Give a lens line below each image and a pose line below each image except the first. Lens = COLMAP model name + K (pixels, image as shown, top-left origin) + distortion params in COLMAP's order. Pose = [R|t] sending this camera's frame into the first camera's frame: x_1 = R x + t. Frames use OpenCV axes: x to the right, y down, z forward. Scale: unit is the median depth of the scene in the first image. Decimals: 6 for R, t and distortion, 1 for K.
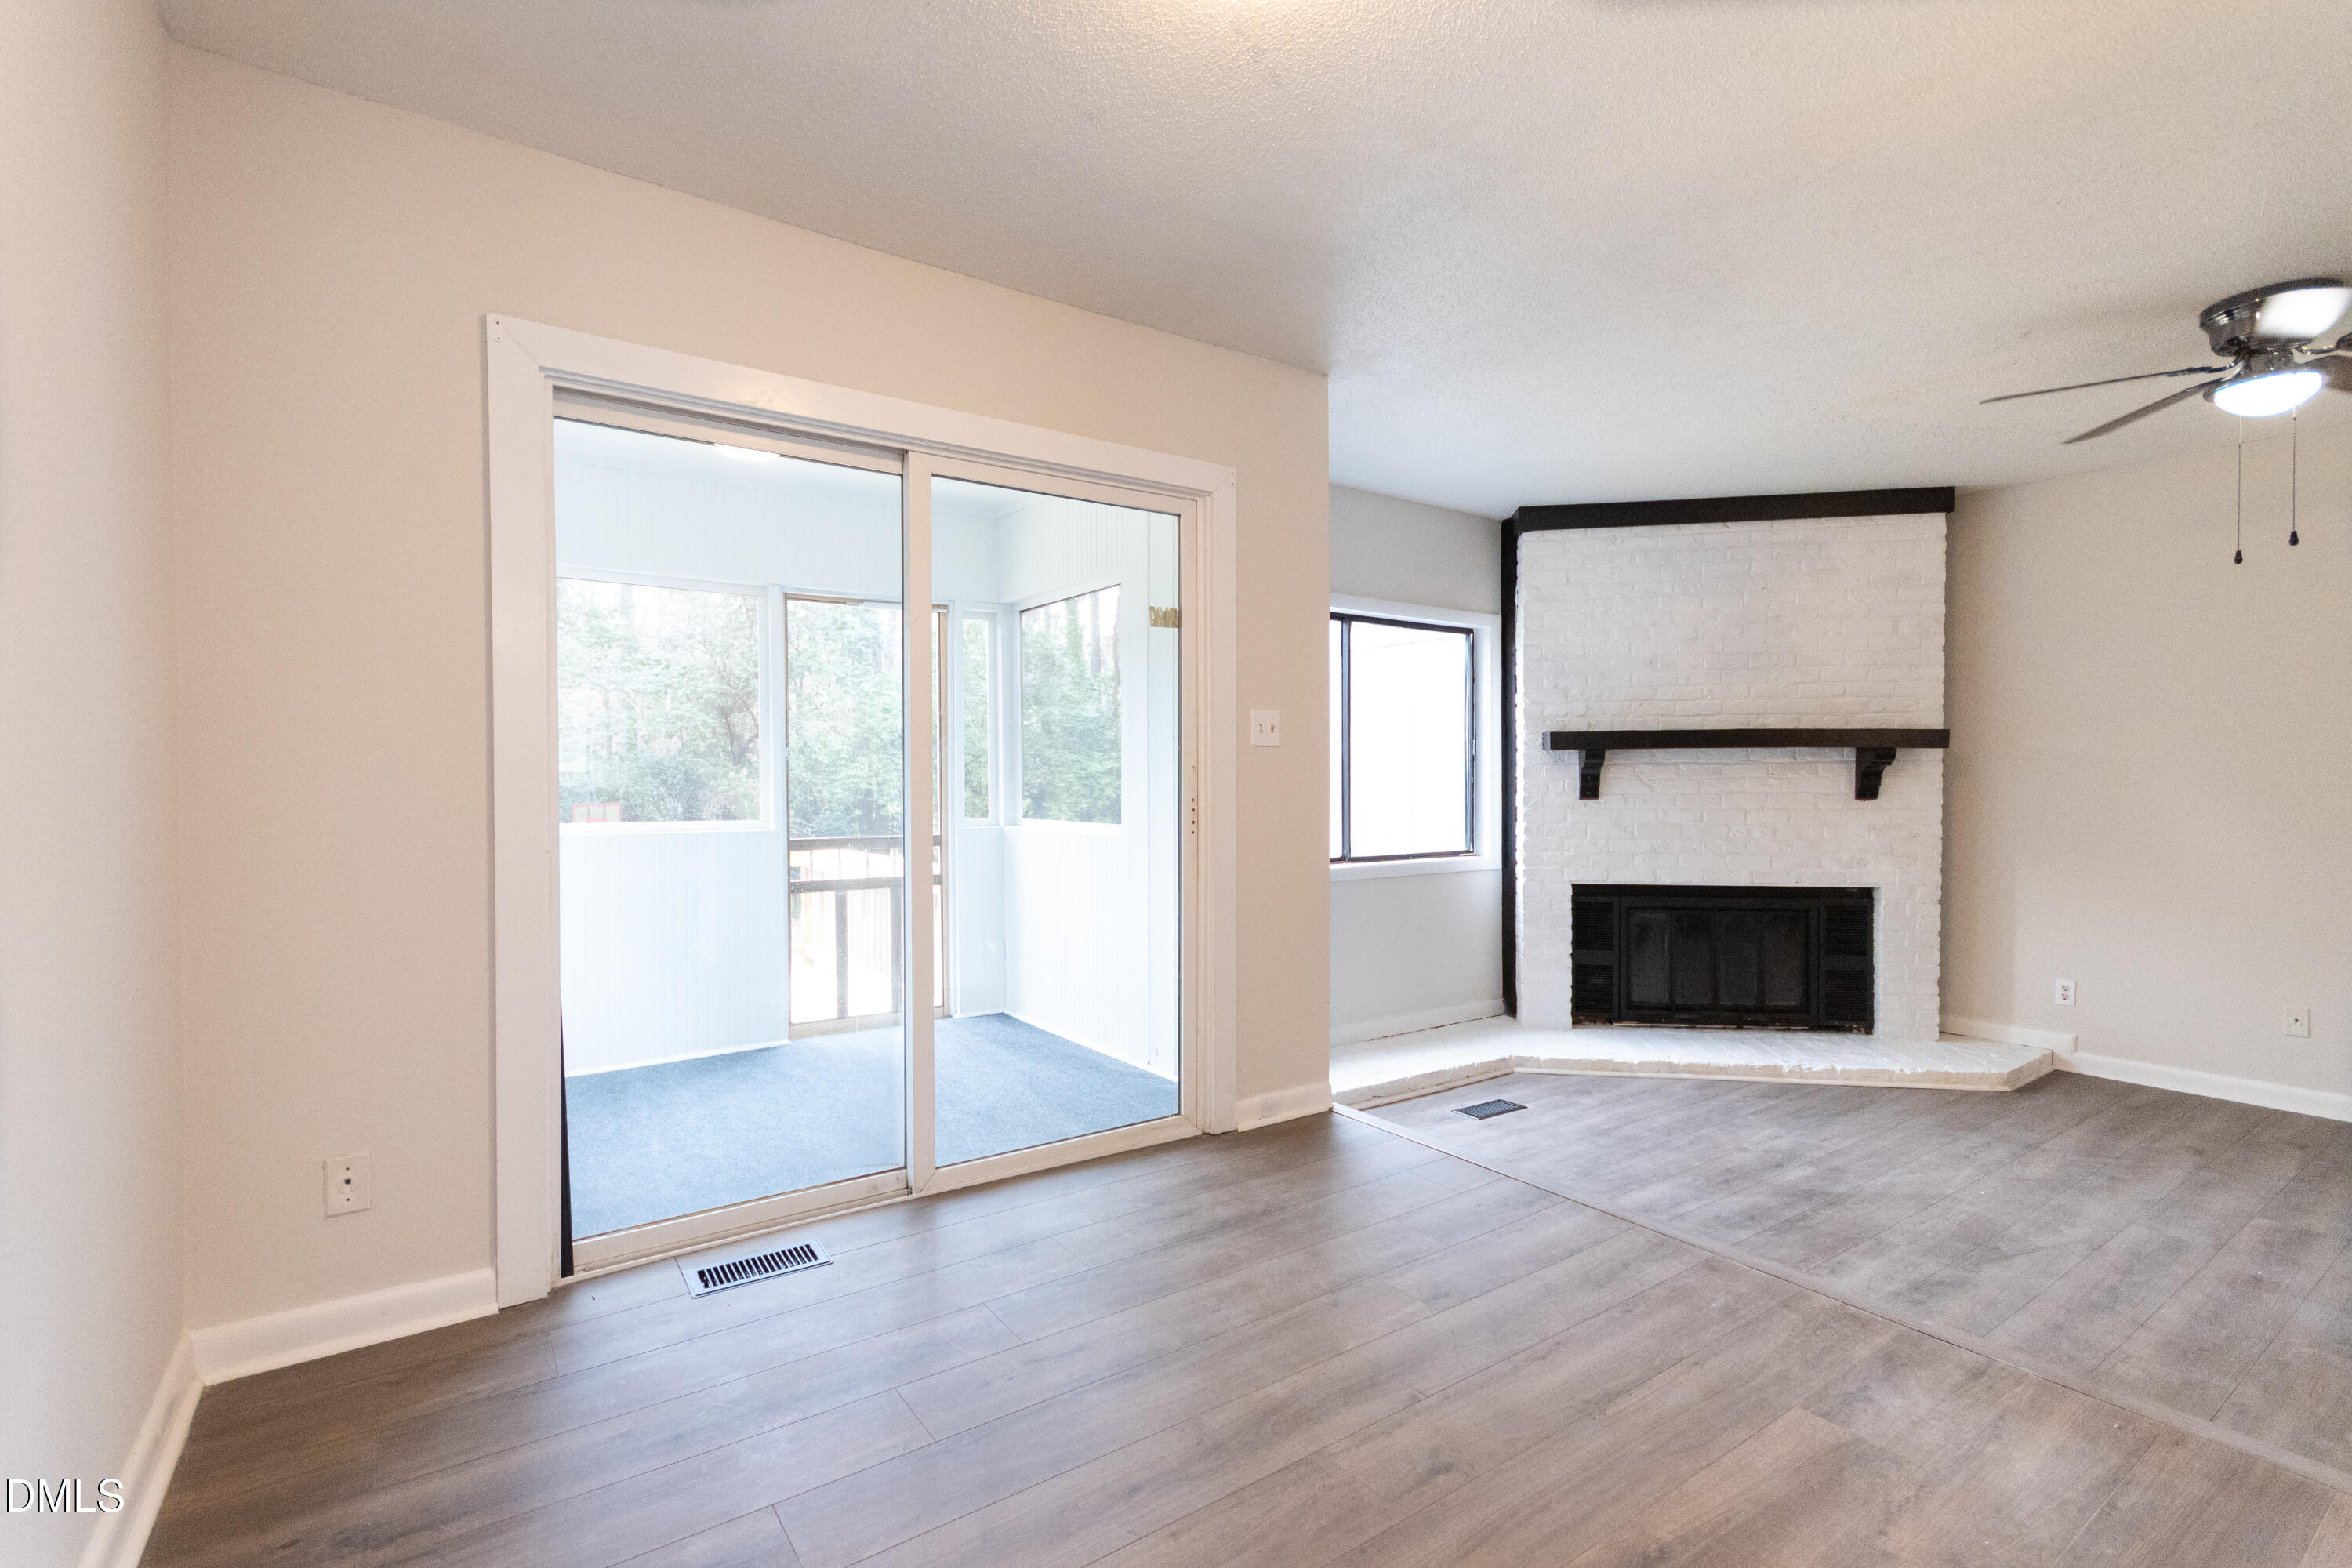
lens RADIAL K [[1073.8, 0, 1174.0], [0, 1073.8, 790.5], [0, 0, 1]] dist [0.013712, 0.000210]
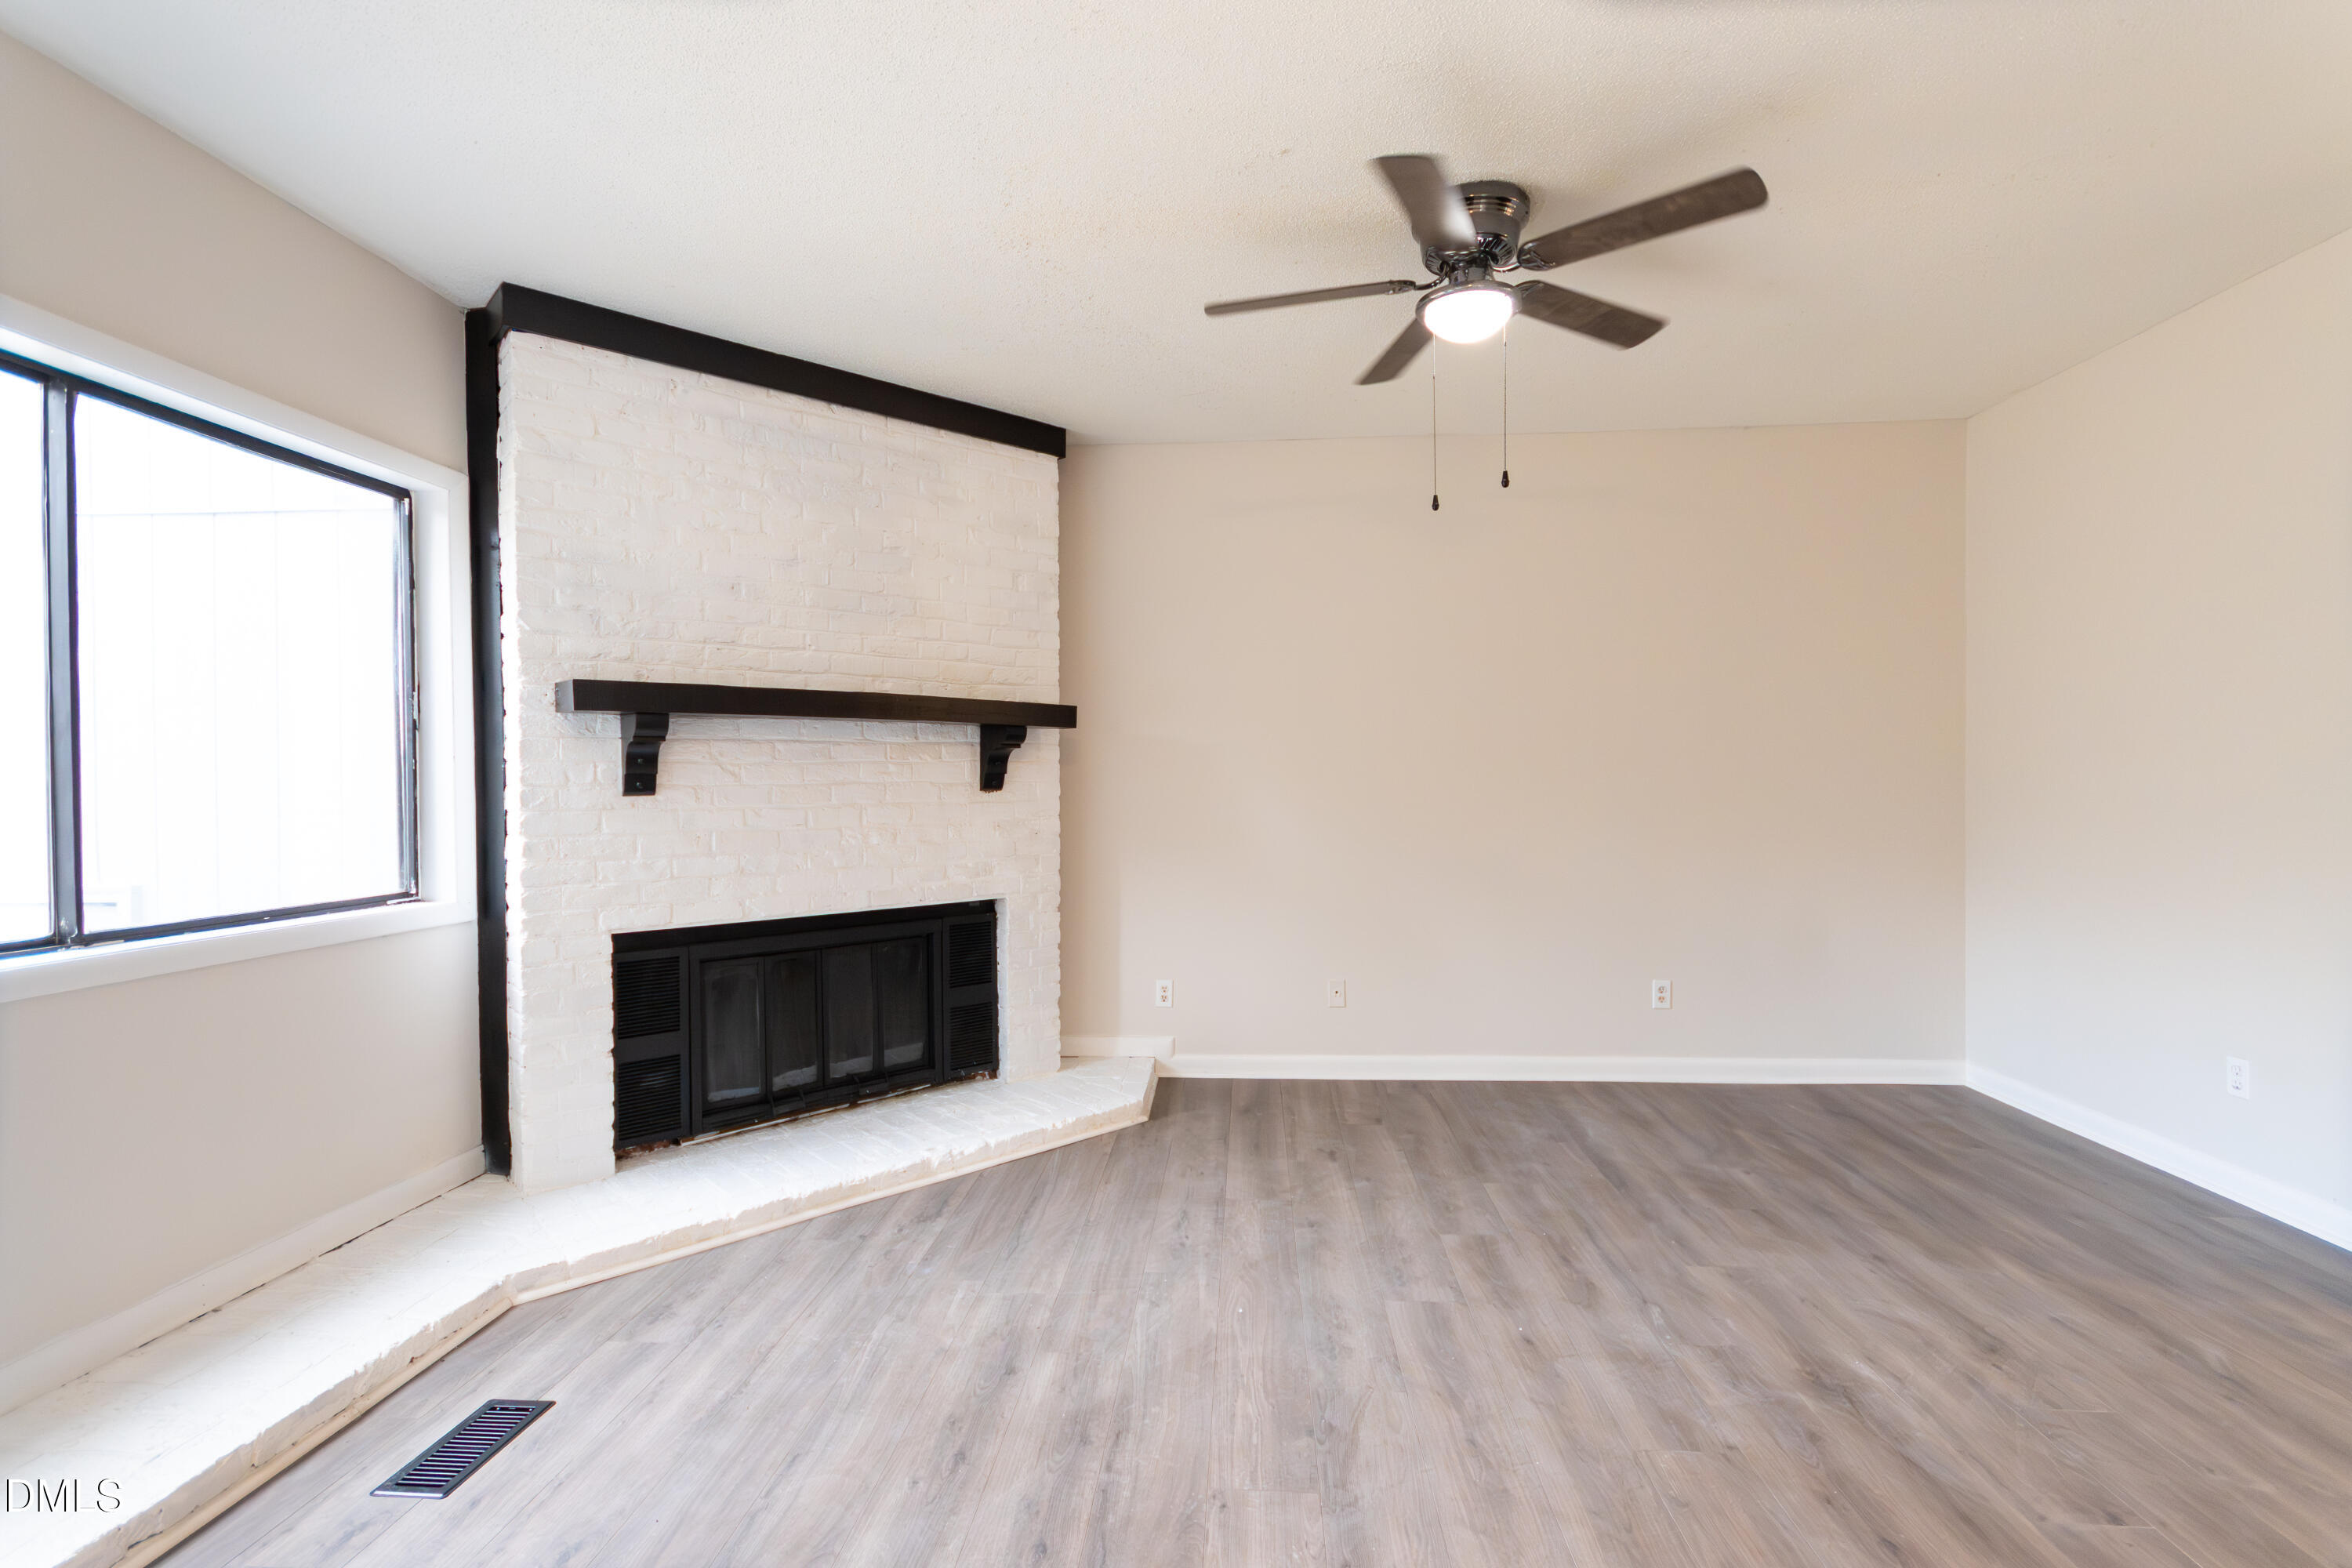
lens RADIAL K [[1066.9, 0, 1179.2], [0, 1066.9, 797.2], [0, 0, 1]] dist [0.004463, 0.000749]
pose [[0.627657, -0.012677, 0.778387, 0.105472], [0.015547, 0.999872, 0.003747, 0.012191], [-0.778335, 0.009750, 0.627774, 0.383183]]
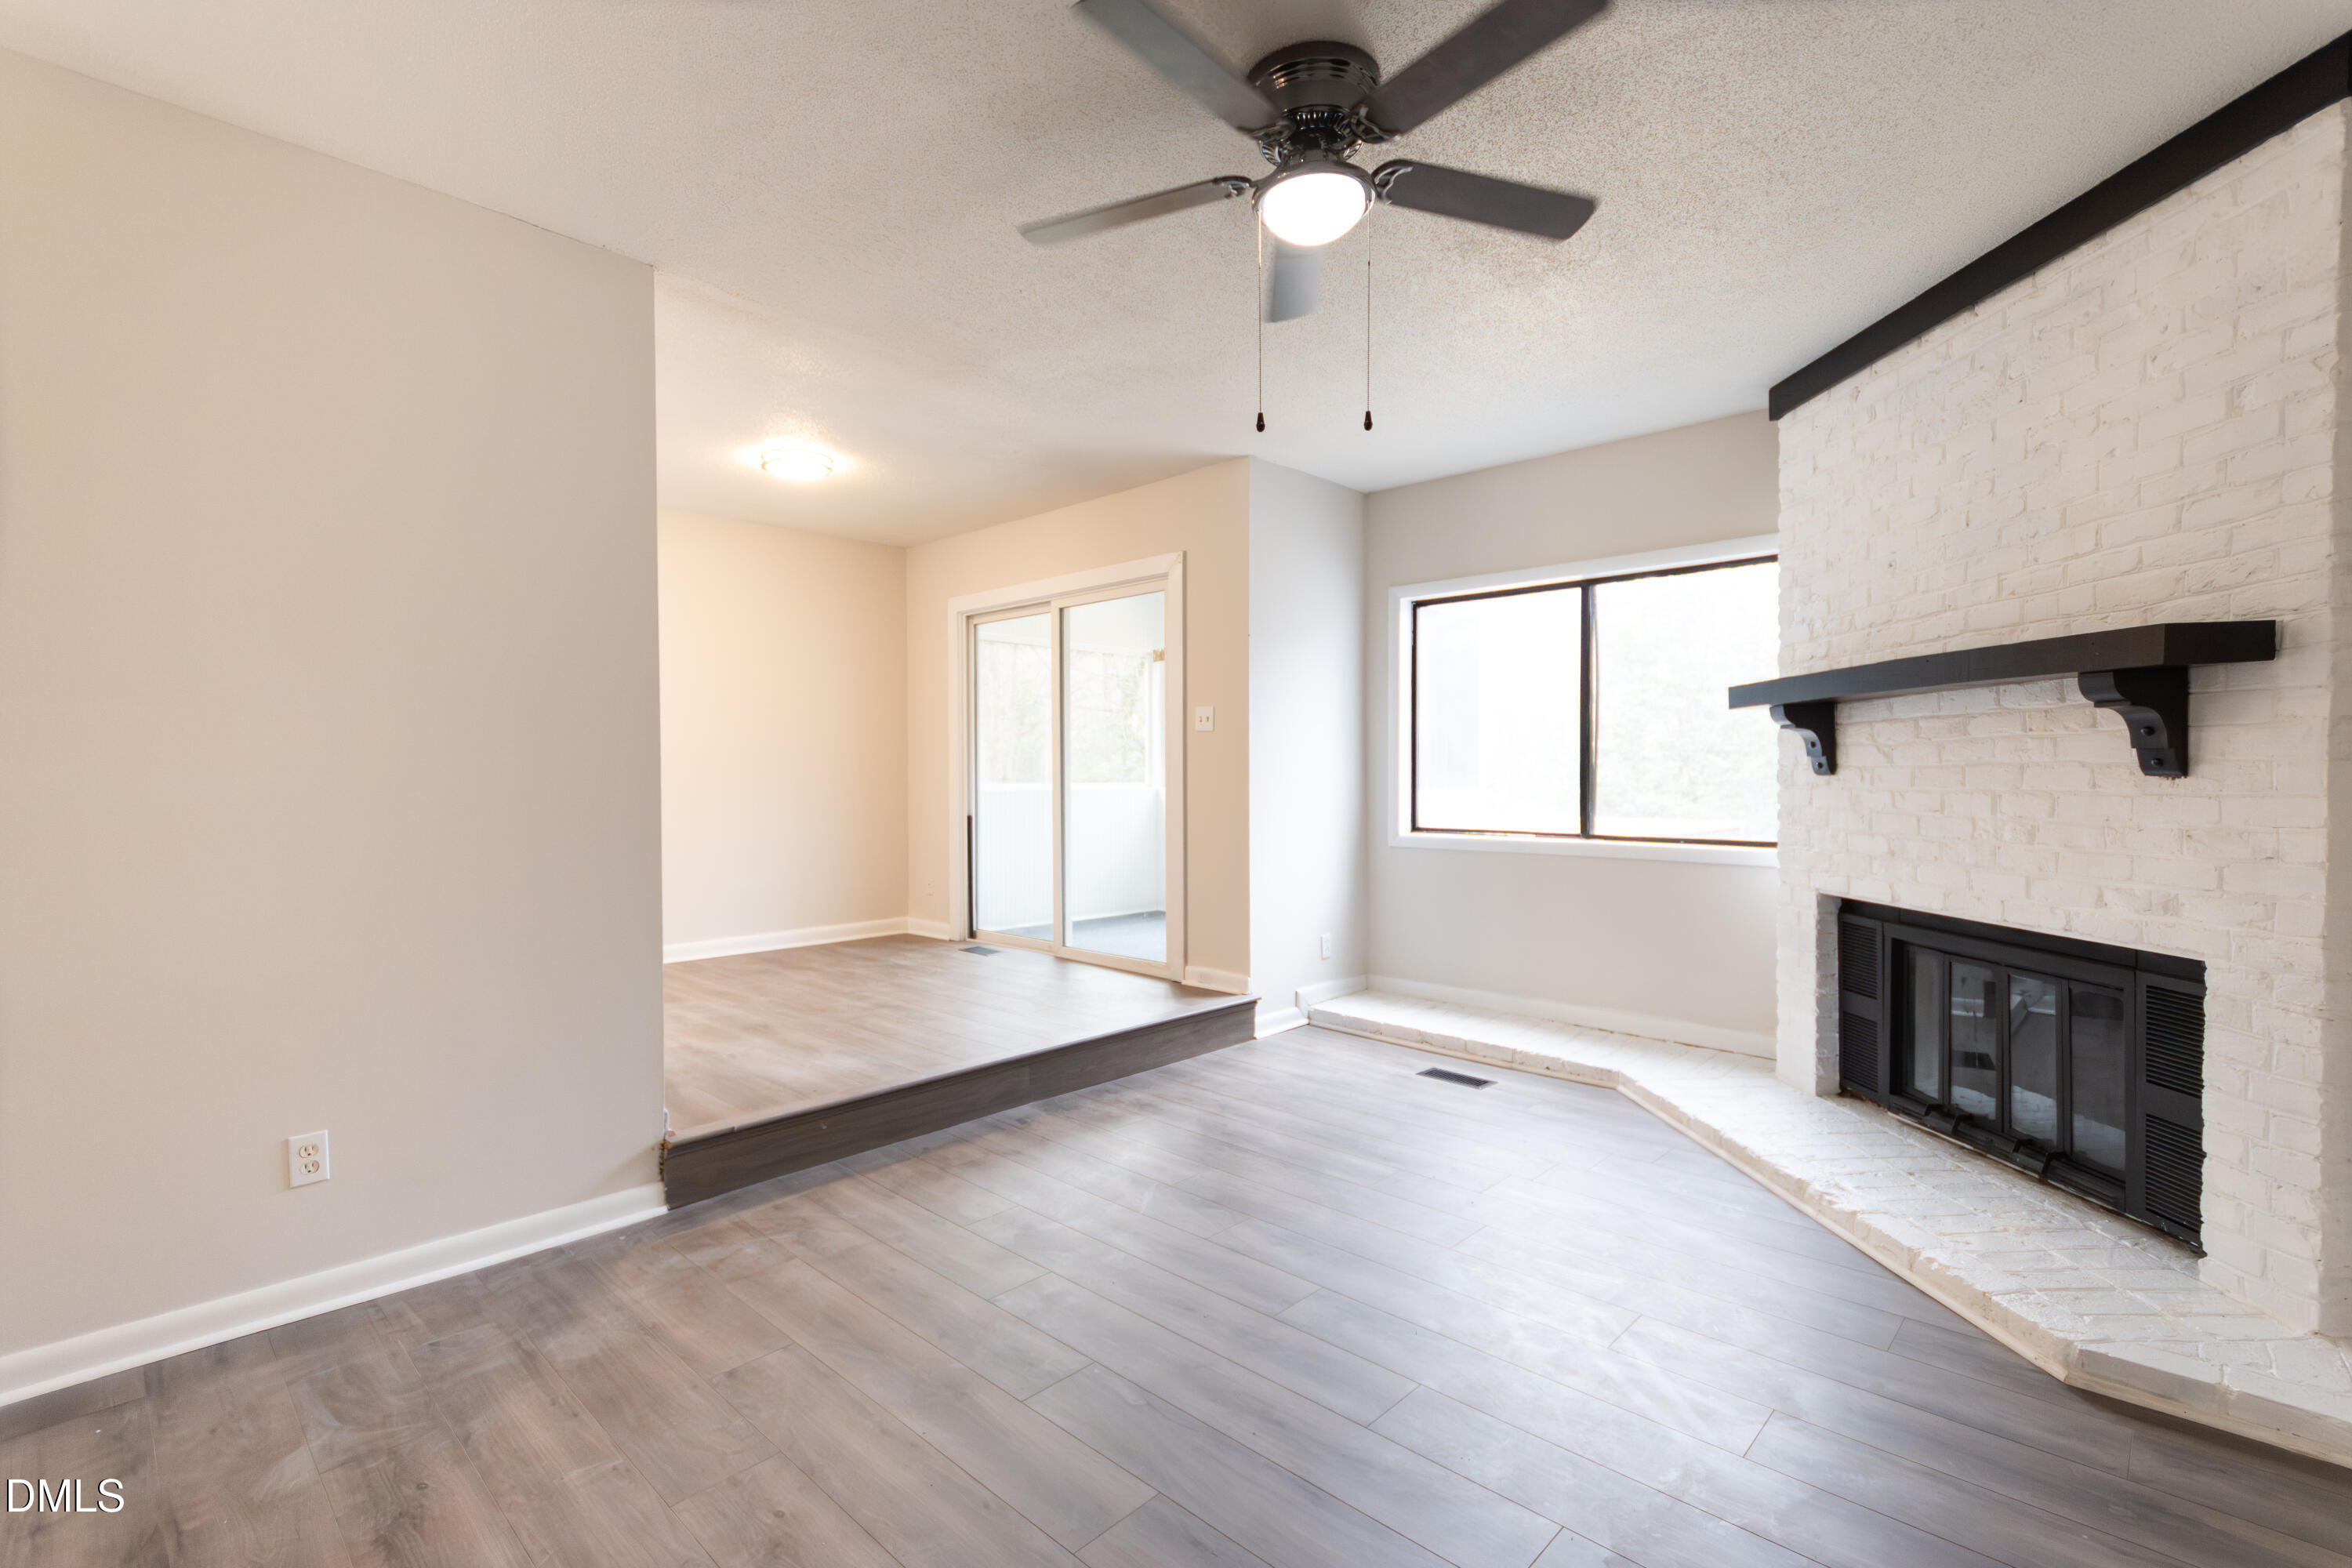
lens RADIAL K [[1066.9, 0, 1179.2], [0, 1066.9, 797.2], [0, 0, 1]] dist [0.004463, 0.000749]
pose [[0.192928, 0.024616, -0.980904, 1.017586], [-0.007846, 0.999692, 0.023545, 0.009949], [0.981182, 0.003154, 0.193062, 0.460955]]
